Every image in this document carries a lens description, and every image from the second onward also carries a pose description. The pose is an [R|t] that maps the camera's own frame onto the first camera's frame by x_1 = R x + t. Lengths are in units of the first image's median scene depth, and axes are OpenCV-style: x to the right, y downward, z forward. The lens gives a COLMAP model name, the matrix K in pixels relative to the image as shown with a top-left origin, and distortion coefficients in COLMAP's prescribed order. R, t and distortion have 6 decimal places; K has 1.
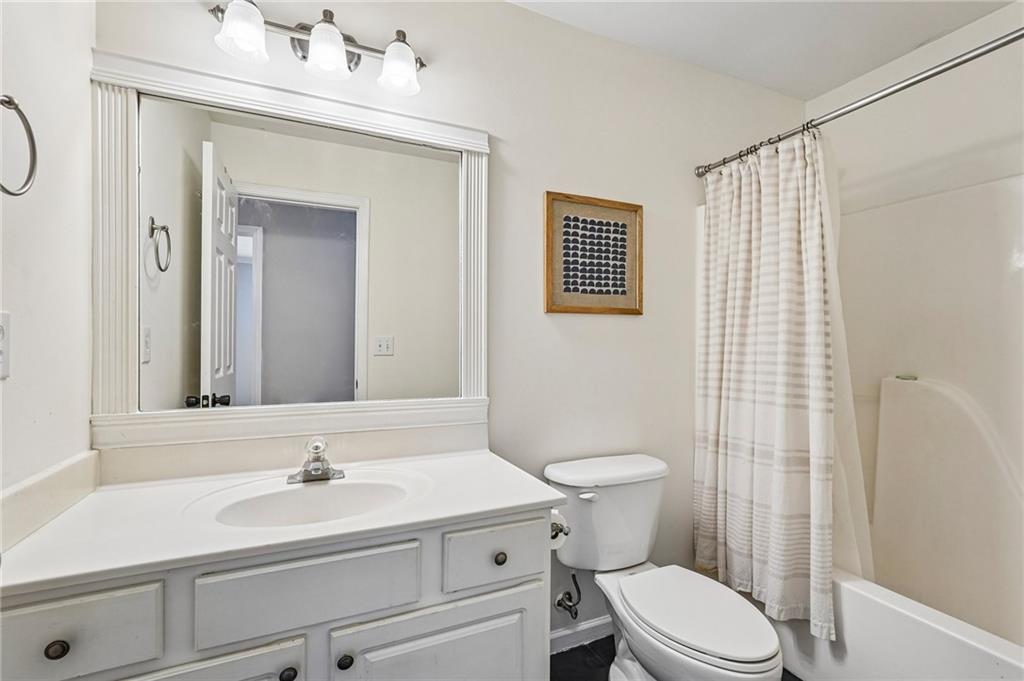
lens RADIAL K [[462.7, 0, 516.6], [0, 462.7, 339.4], [0, 0, 1]] dist [-0.008844, 0.005173]
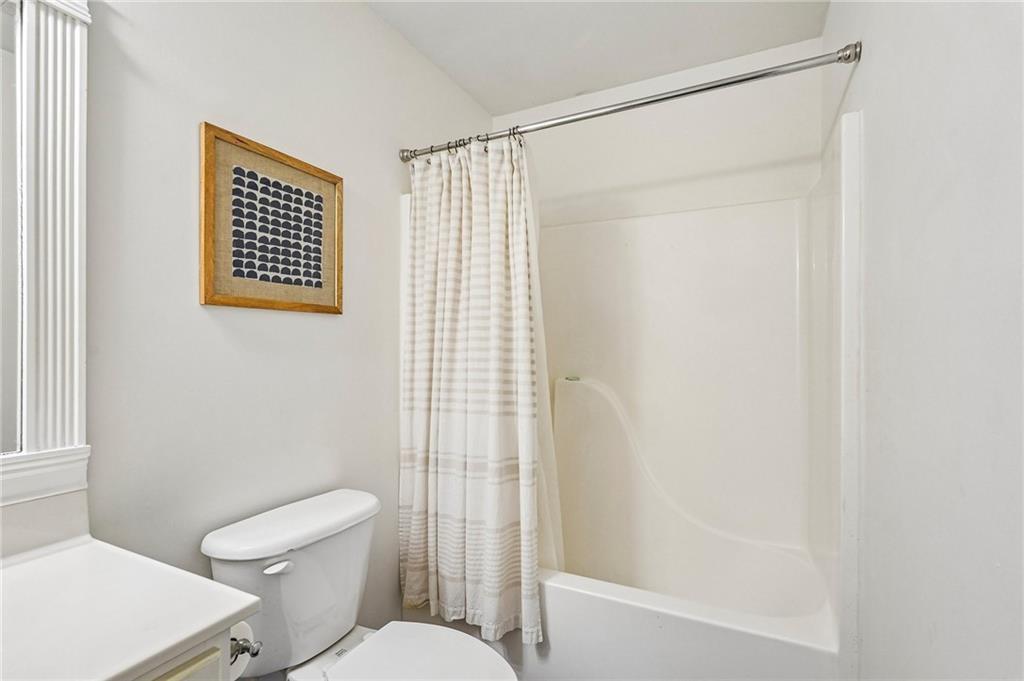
lens RADIAL K [[462.7, 0, 494.2], [0, 462.7, 344.9], [0, 0, 1]] dist [-0.008844, 0.005173]
pose [[0.785546, 0.001006, 0.618802, -0.019207], [-0.001747, 0.999998, 0.000593, -0.000923], [-0.618800, -0.001547, 0.785547, 0.227855]]
